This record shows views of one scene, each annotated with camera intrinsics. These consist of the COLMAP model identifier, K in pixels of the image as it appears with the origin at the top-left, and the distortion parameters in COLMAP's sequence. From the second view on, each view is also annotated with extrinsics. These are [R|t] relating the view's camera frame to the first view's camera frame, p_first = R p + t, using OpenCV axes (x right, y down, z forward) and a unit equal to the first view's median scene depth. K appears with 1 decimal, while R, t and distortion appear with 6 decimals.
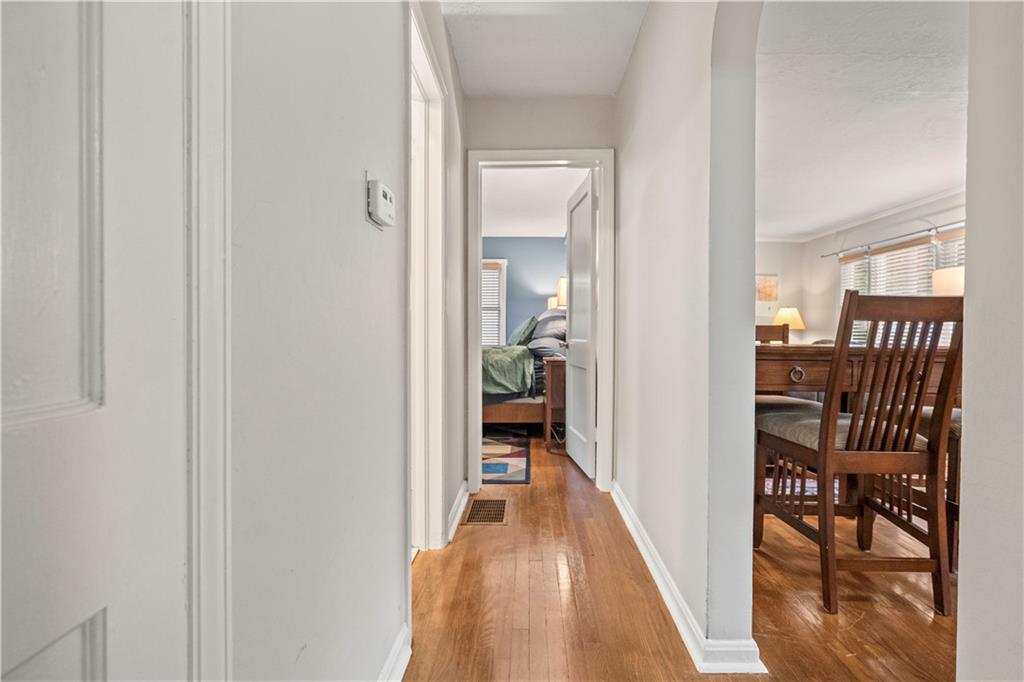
lens RADIAL K [[469.4, 0, 517.7], [0, 469.4, 338.7], [0, 0, 1]] dist [-0.002948, -0.000524]
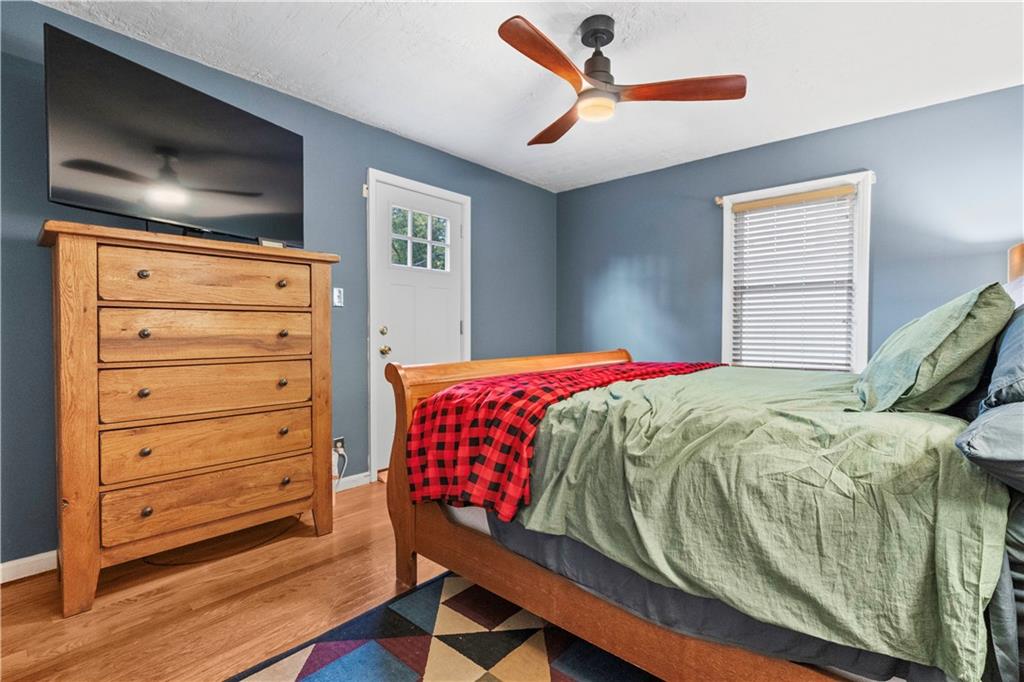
lens RADIAL K [[469.4, 0, 517.7], [0, 469.4, 338.7], [0, 0, 1]] dist [-0.002948, -0.000524]
pose [[0.770412, 0.012055, -0.637432, 0.002755], [-0.004895, 0.999904, 0.012994, -0.025455], [0.637527, -0.006891, 0.770397, 0.735421]]
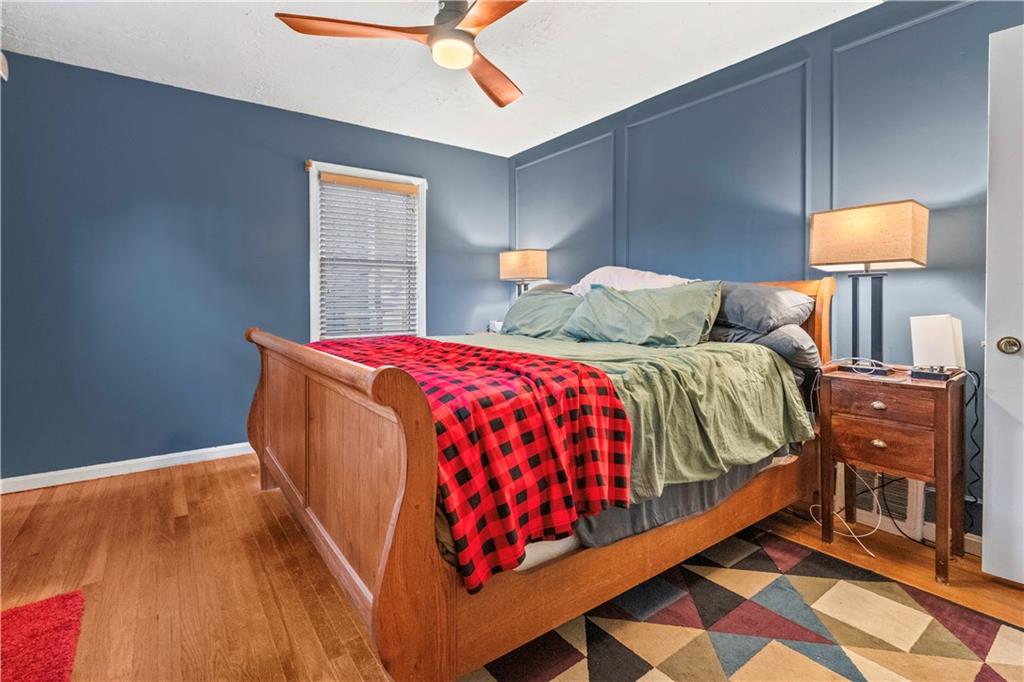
lens RADIAL K [[482.7, 0, 511.0], [0, 482.7, 297.2], [0, 0, 1]] dist [-0.001379, -0.000051]
pose [[0.792096, 0.004887, 0.610377, -0.490634], [0.005982, 0.999858, -0.015769, -0.026143], [-0.610368, 0.016142, 0.791954, 0.779678]]
